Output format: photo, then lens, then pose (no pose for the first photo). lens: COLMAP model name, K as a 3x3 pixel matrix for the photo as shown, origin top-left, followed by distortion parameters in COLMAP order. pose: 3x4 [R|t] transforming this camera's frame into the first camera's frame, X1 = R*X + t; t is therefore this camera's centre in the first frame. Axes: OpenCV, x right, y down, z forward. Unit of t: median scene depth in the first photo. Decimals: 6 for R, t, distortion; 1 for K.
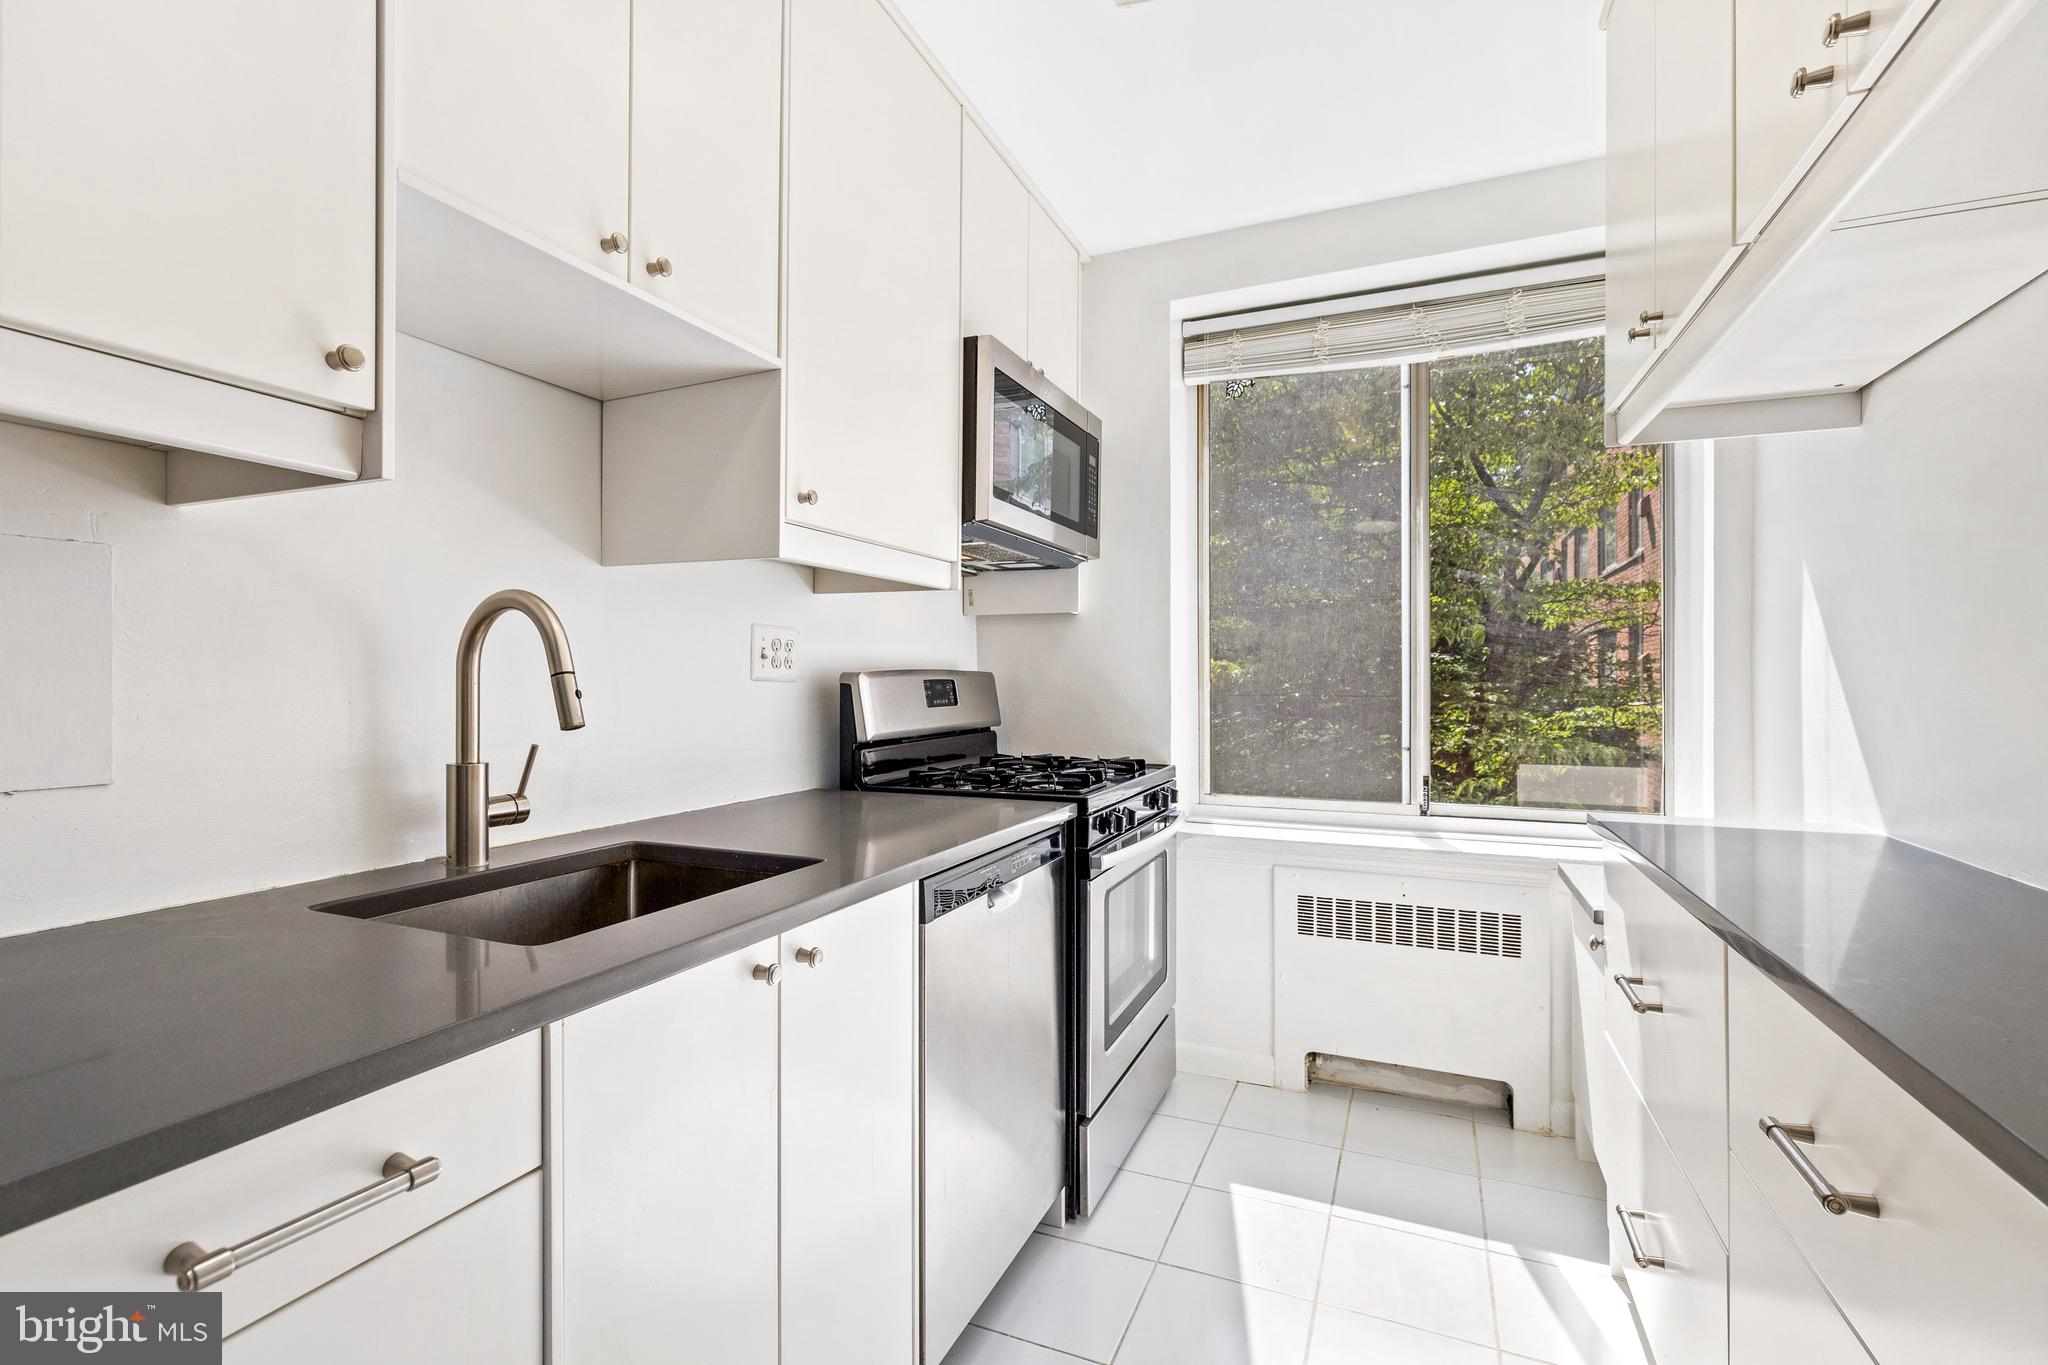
lens RADIAL K [[919.0, 0, 1015.4], [0, 919.0, 681.2], [0, 0, 1]] dist [-0.002655, 0.001037]
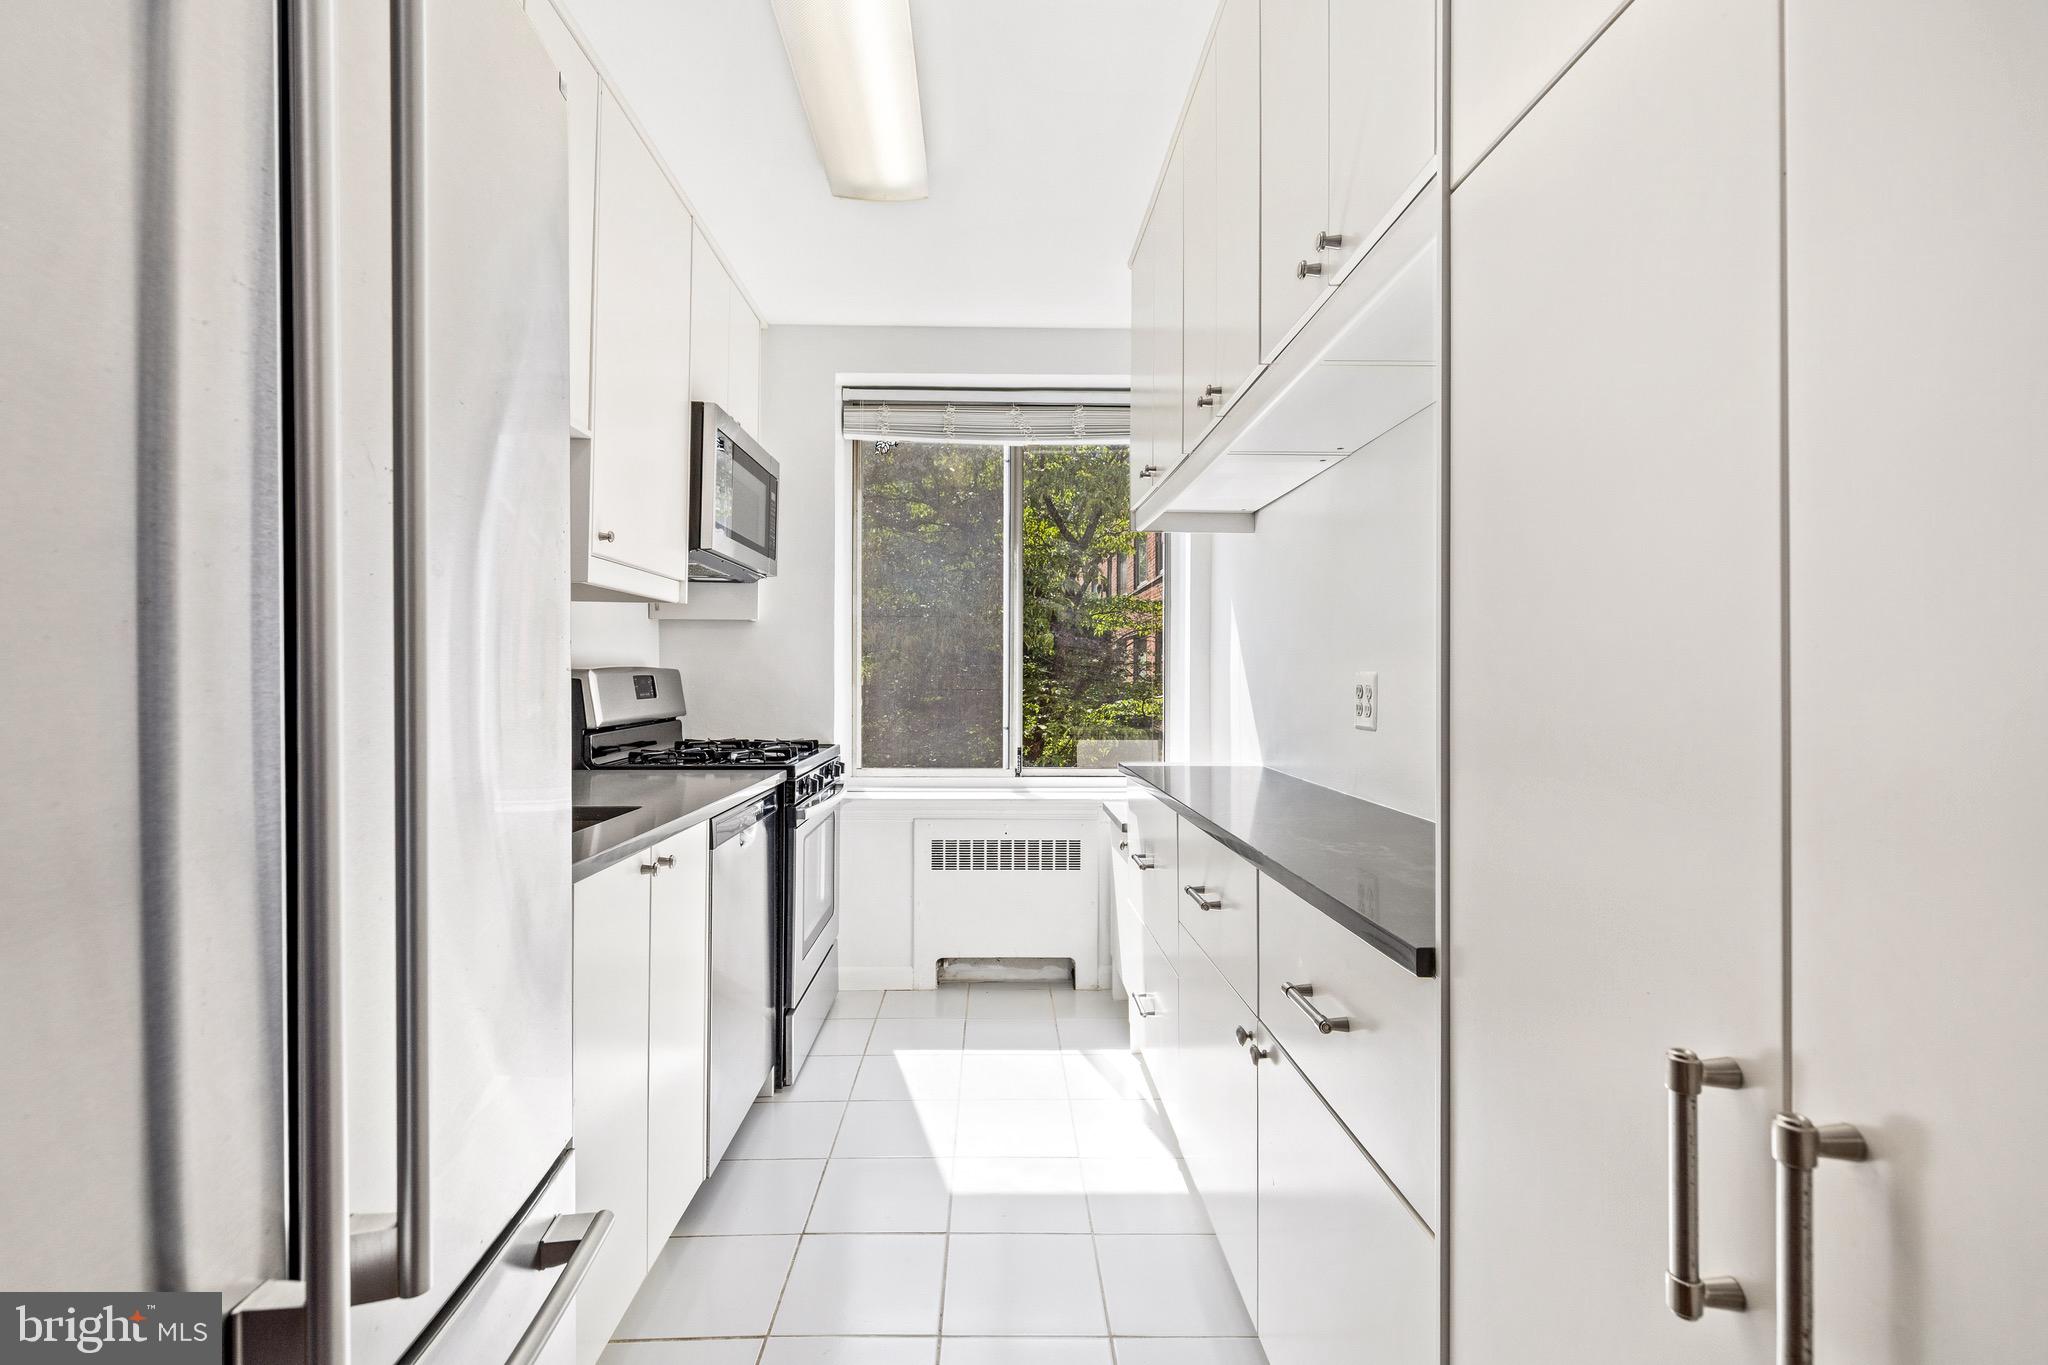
lens RADIAL K [[919.0, 0, 1021.8], [0, 919.0, 677.9], [0, 0, 1]] dist [-0.002655, 0.001037]
pose [[0.903029, 0.003618, 0.429564, -0.154748], [-0.003816, 0.999993, -0.000398, -0.000249], [-0.429563, -0.001280, 0.903036, -0.265409]]
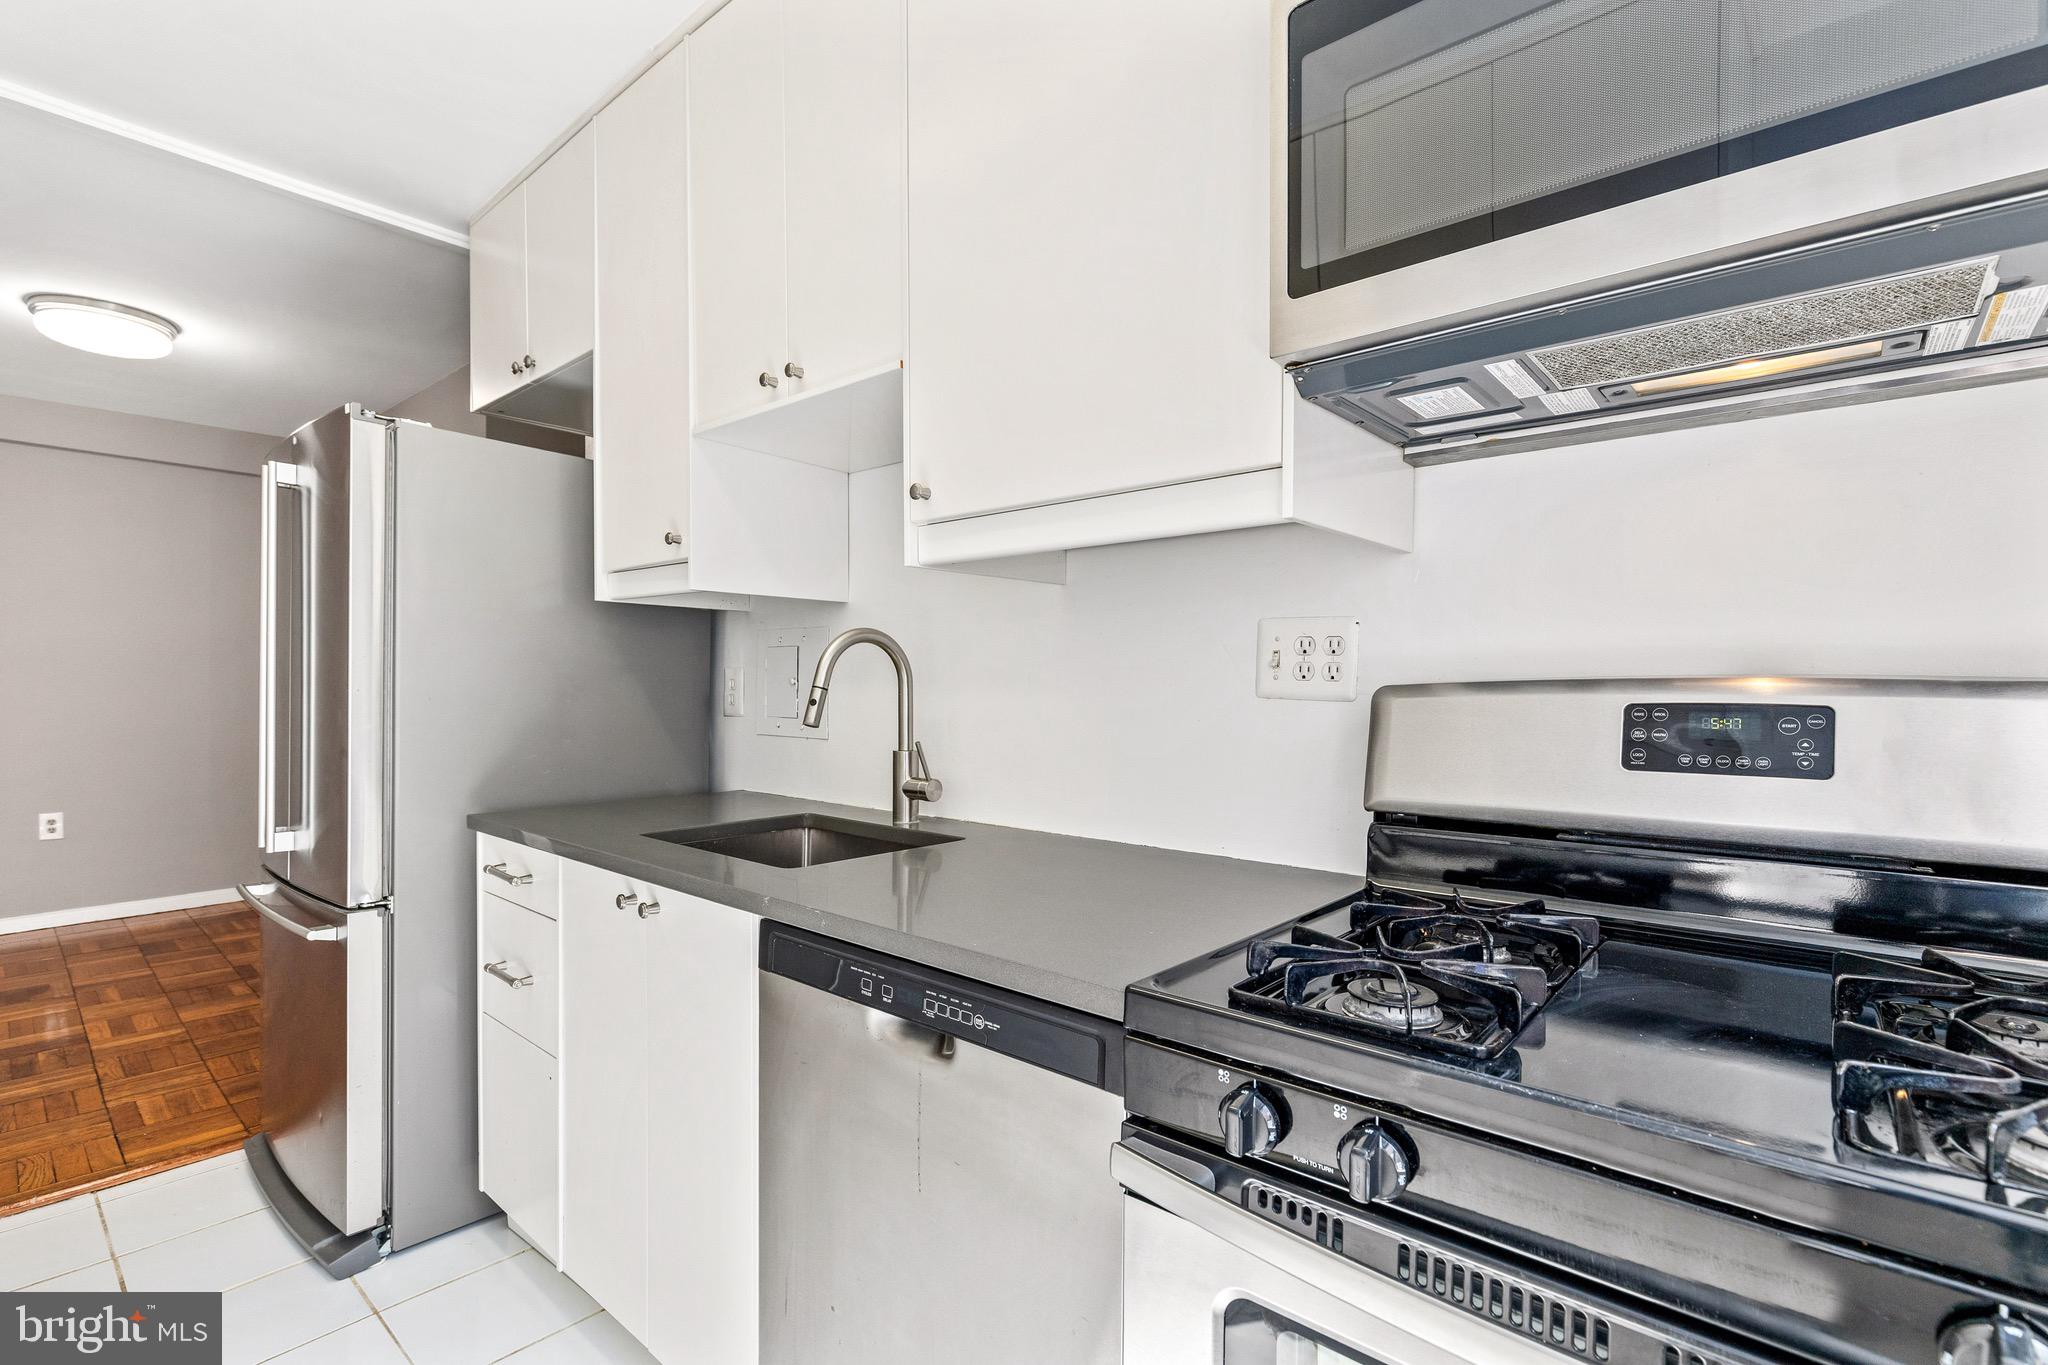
lens RADIAL K [[919.0, 0, 1018.9], [0, 919.0, 688.1], [0, 0, 1]] dist [-0.002655, 0.001037]
pose [[-0.324291, -0.006416, -0.945936, 0.376581], [-0.010872, 0.999936, -0.003055, -0.003834], [0.945895, 0.009293, -0.324340, 0.869094]]
